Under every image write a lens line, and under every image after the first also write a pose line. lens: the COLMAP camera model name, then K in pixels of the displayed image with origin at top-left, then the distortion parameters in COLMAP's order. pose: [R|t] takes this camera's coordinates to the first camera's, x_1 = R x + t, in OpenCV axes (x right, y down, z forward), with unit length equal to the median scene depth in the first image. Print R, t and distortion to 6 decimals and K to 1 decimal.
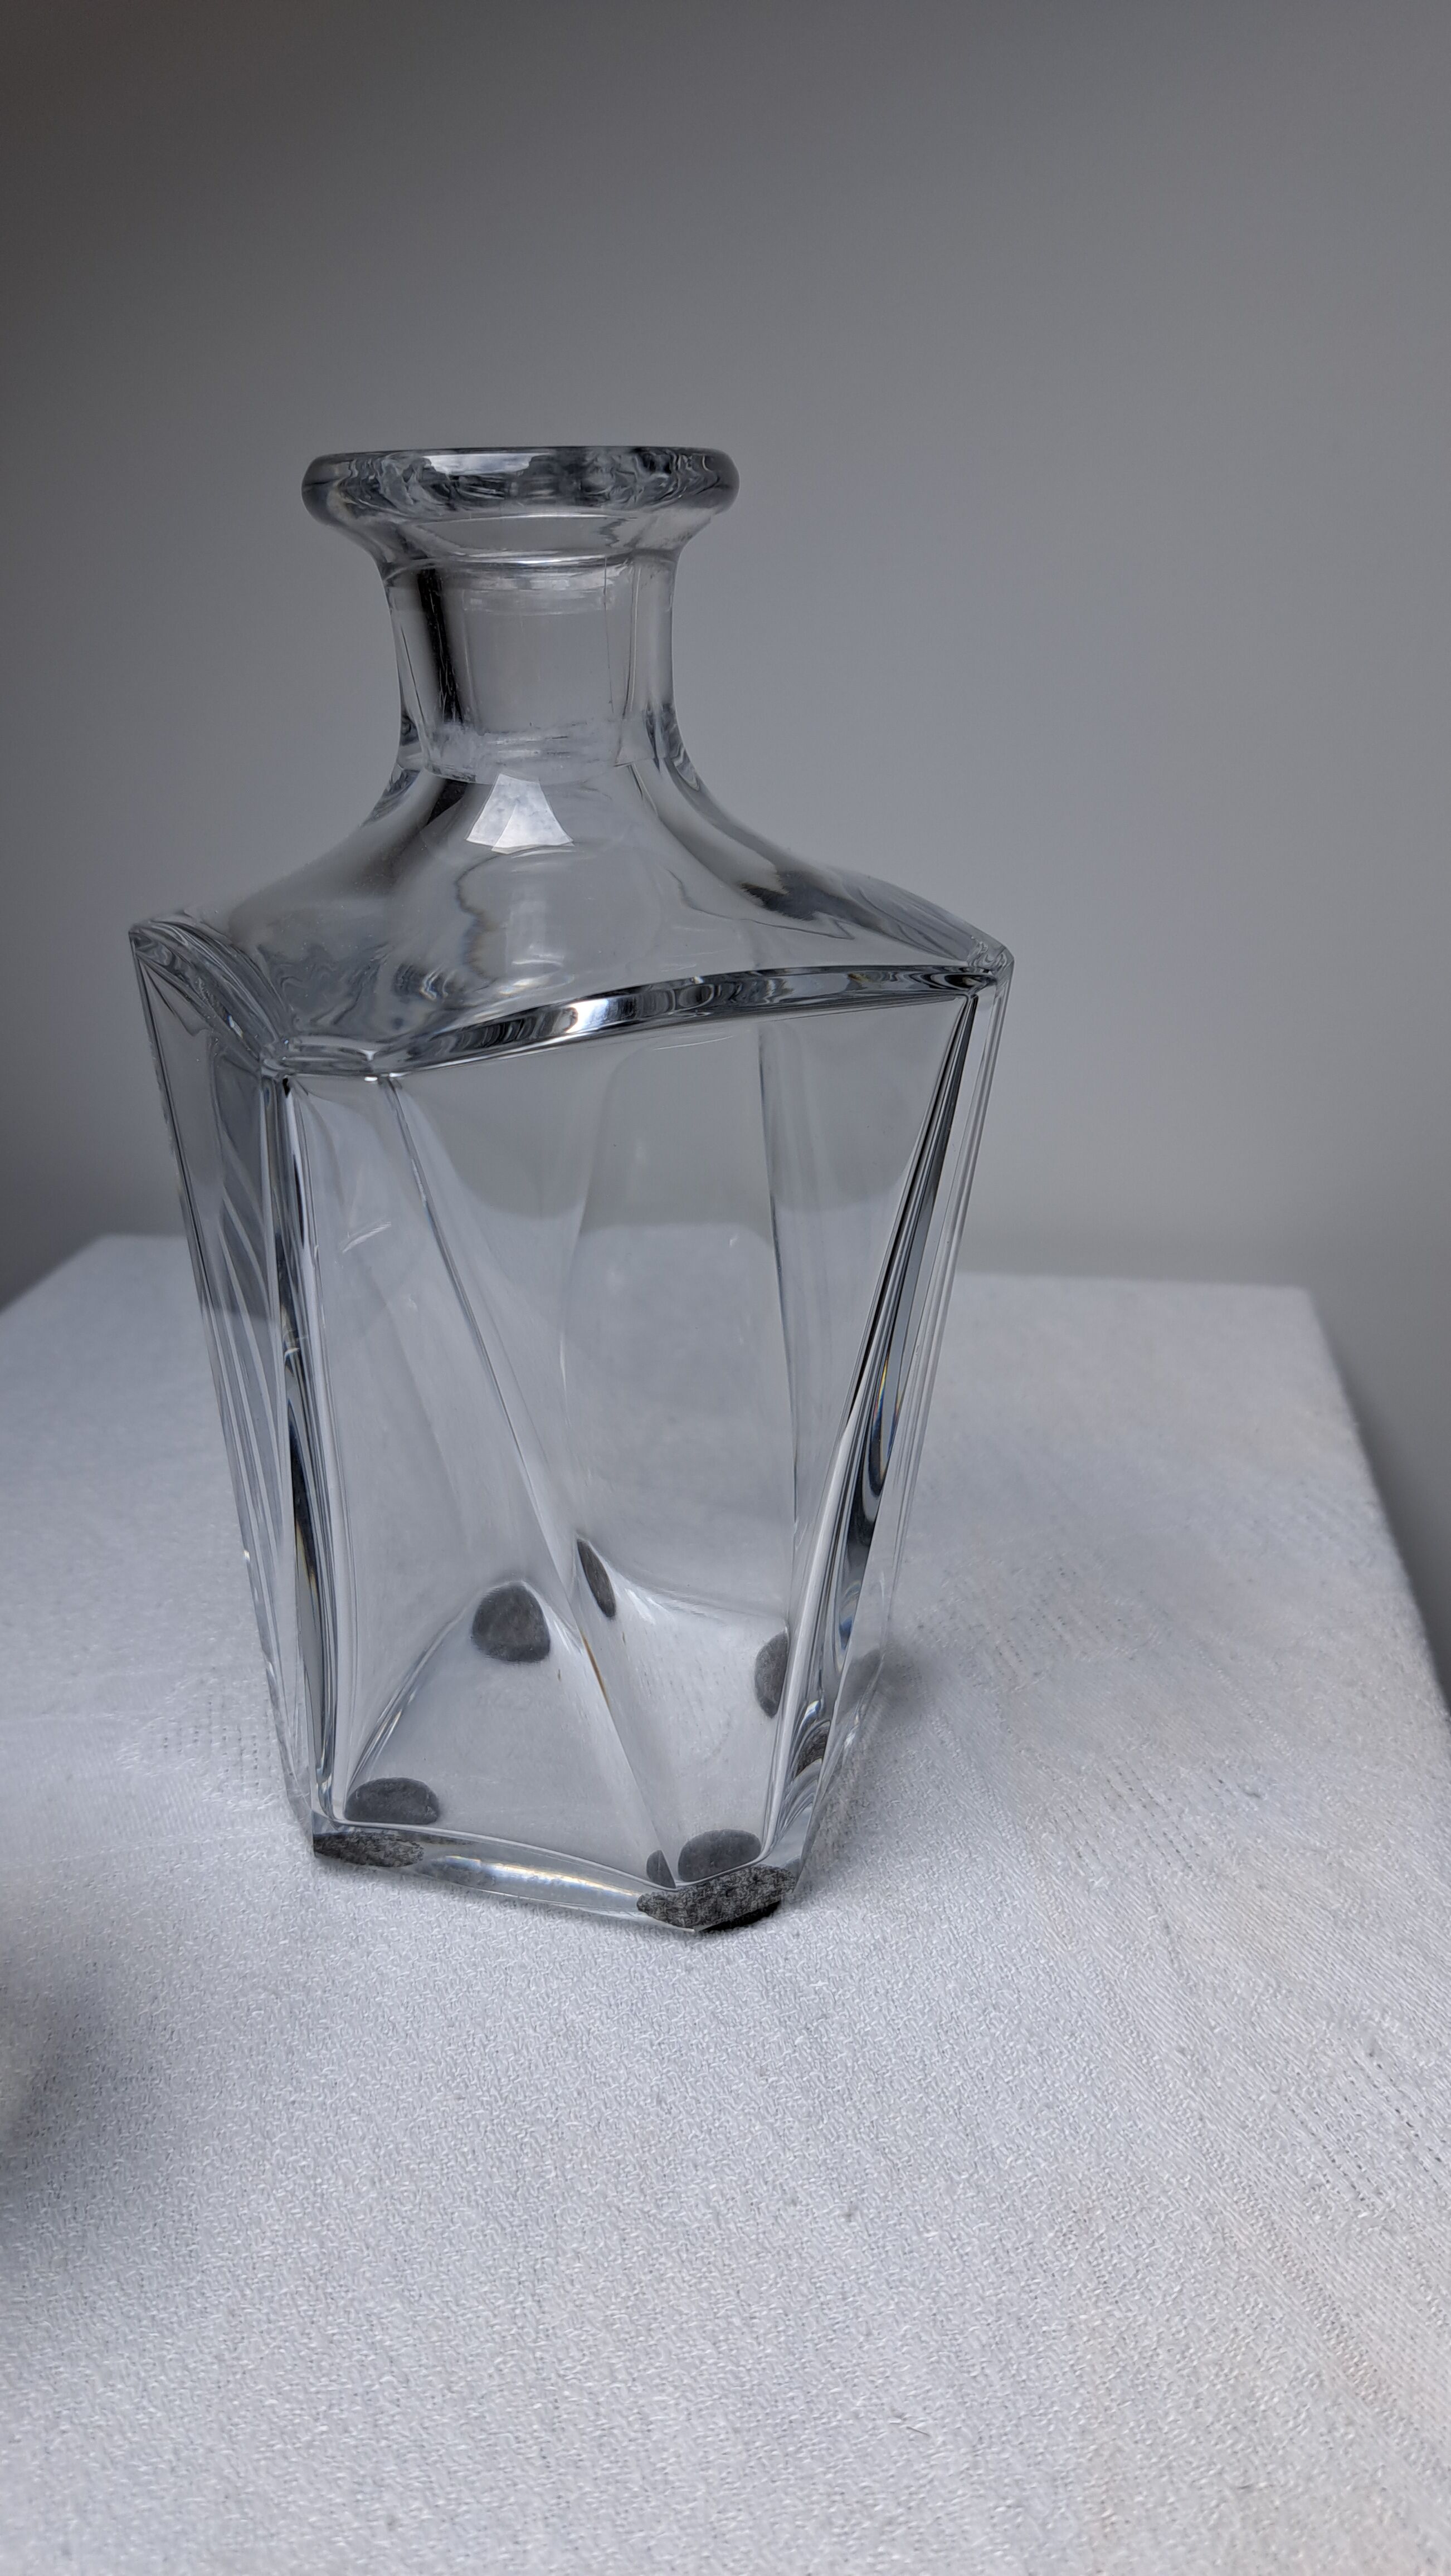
lens RADIAL K [[1917.6, 0, 714.5], [0, 1917.6, 1271.6], [0, 0, 1]] dist [0.012119, -0.036946]
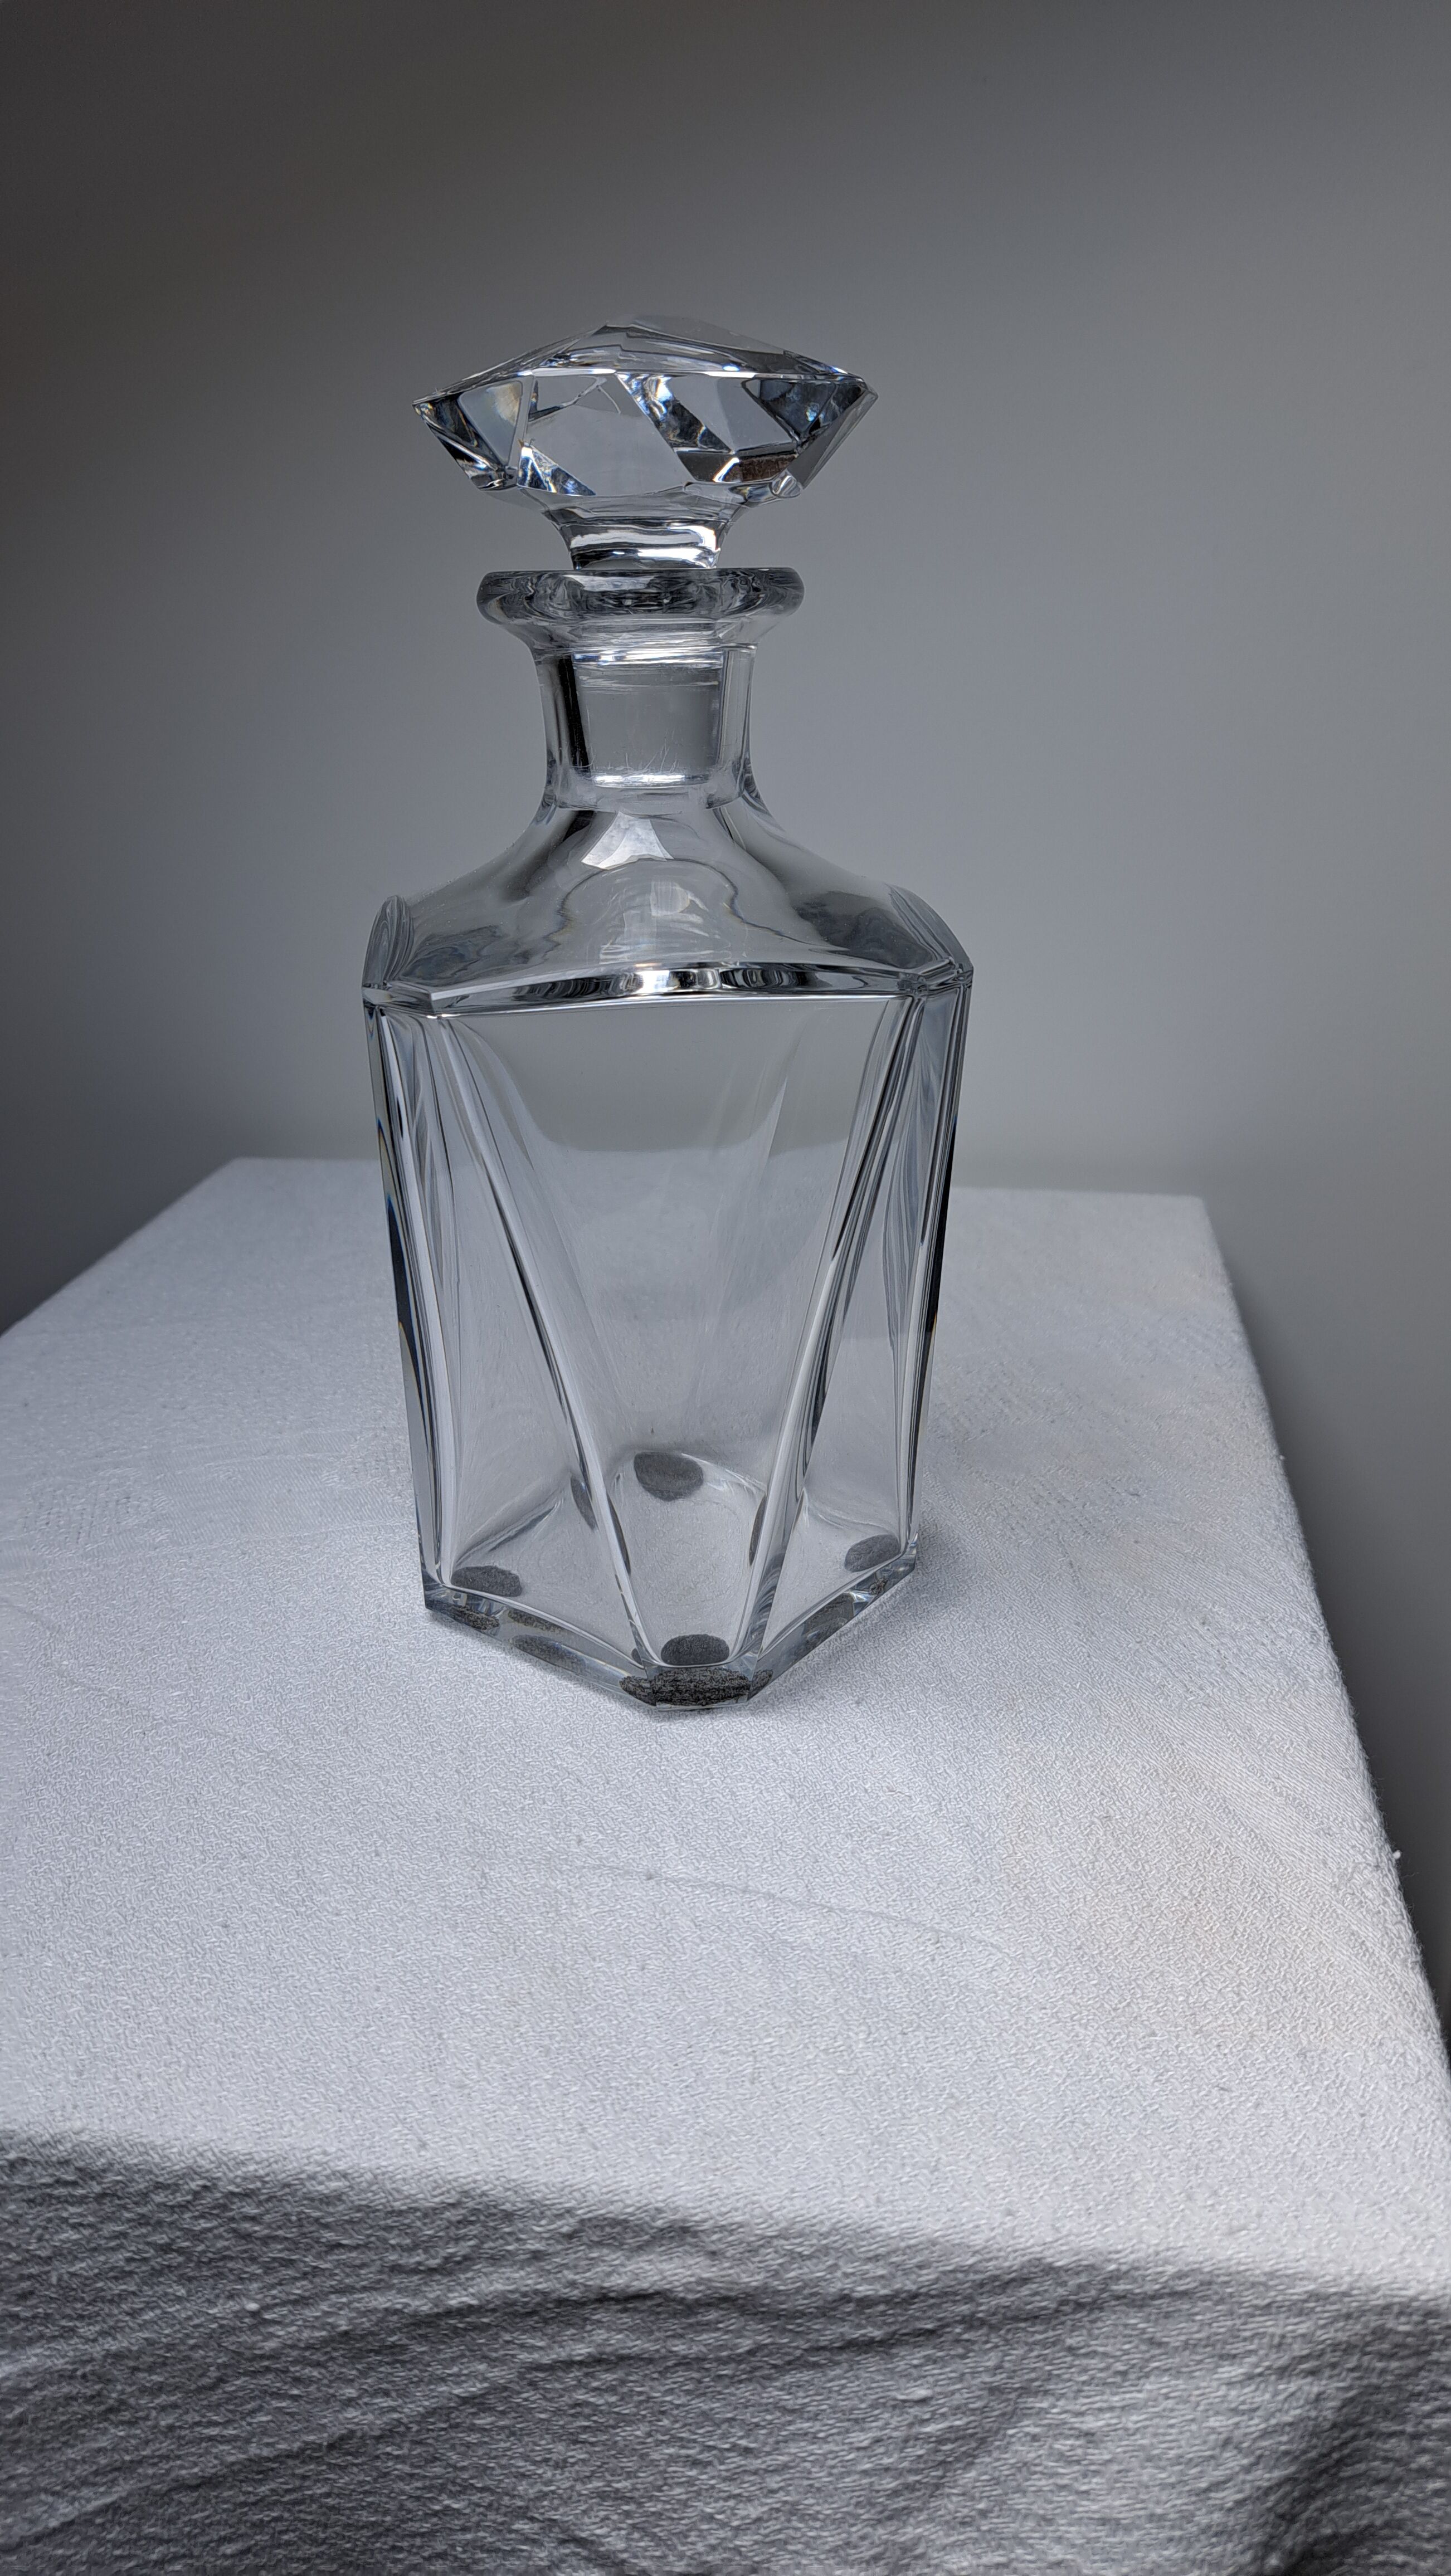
lens RADIAL K [[1917.6, 0, 741.6], [0, 1917.6, 1261.7], [0, 0, 1]] dist [0.012119, -0.036946]
pose [[0.999498, 0.003613, 0.031471, -0.067471], [-0.002750, 0.999620, -0.027431, 0.169214], [-0.031558, 0.027330, 0.999128, -0.500590]]
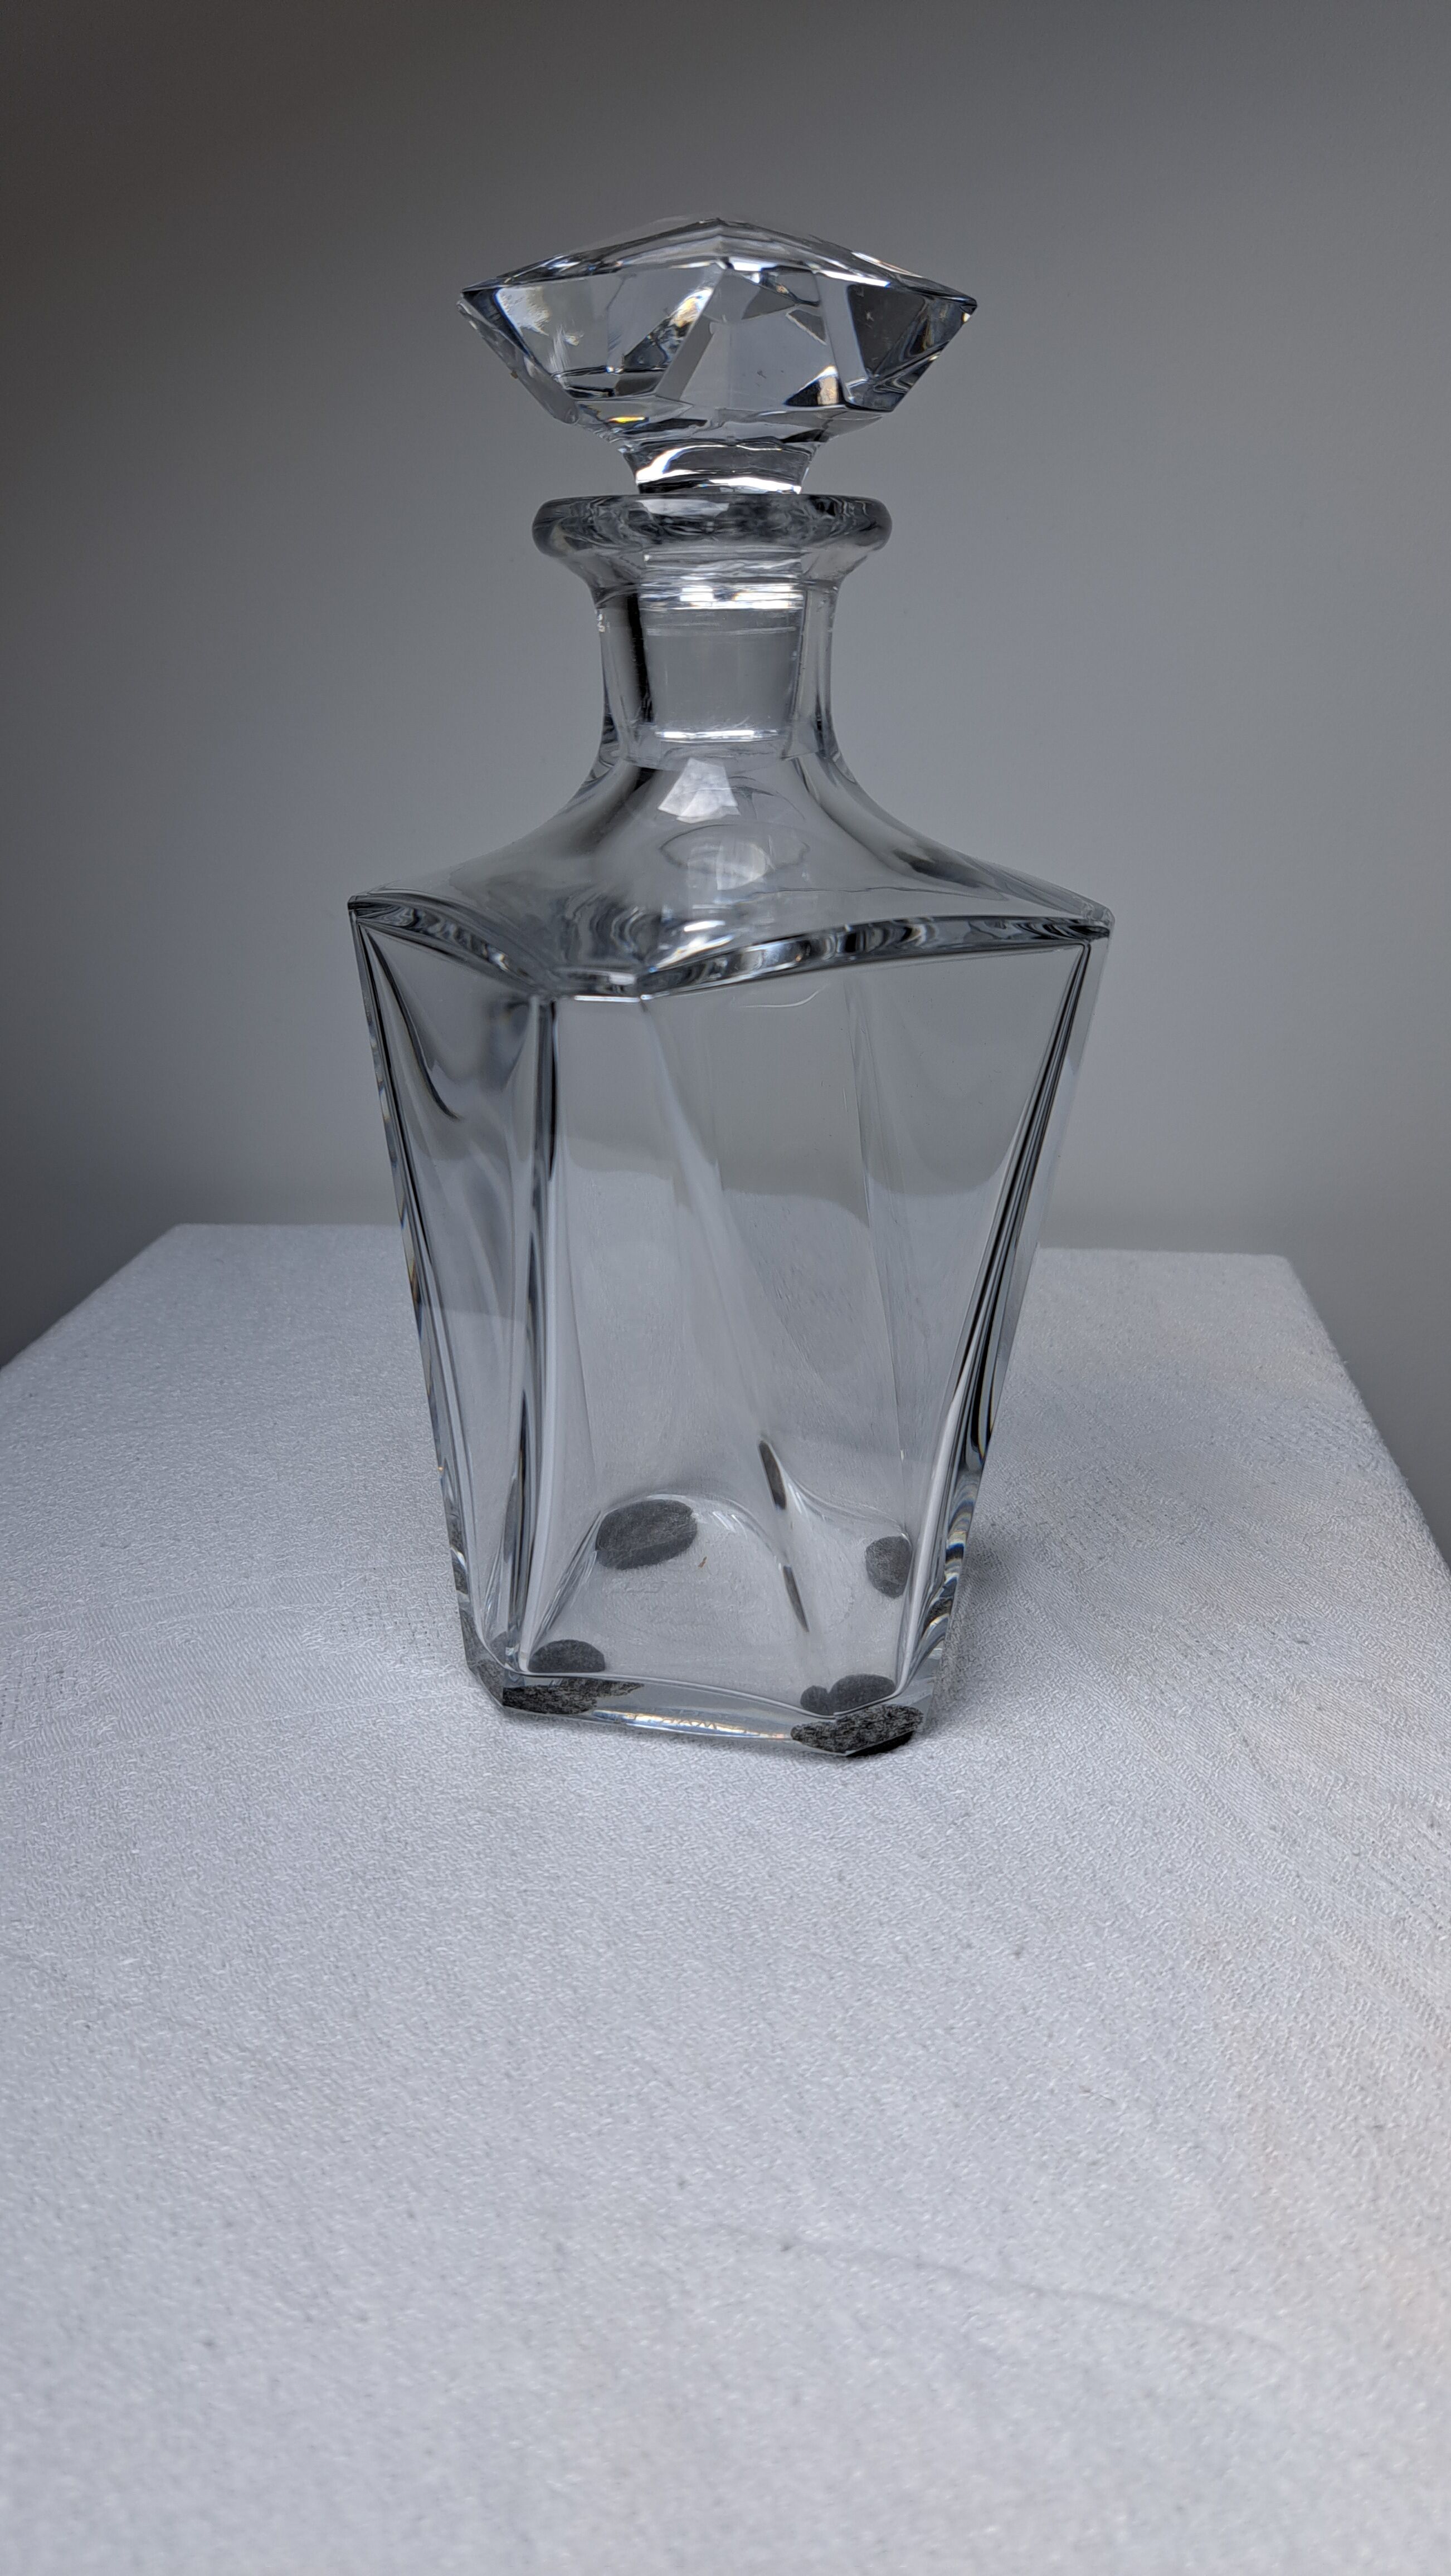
lens RADIAL K [[1917.6, 0, 719.3], [0, 1917.6, 1225.5], [0, 0, 1]] dist [0.012119, -0.036946]
pose [[0.998157, -0.009416, 0.059947, -0.168233], [0.012911, 0.998223, -0.058177, 0.101642], [-0.059293, 0.058844, 0.996505, -0.183246]]
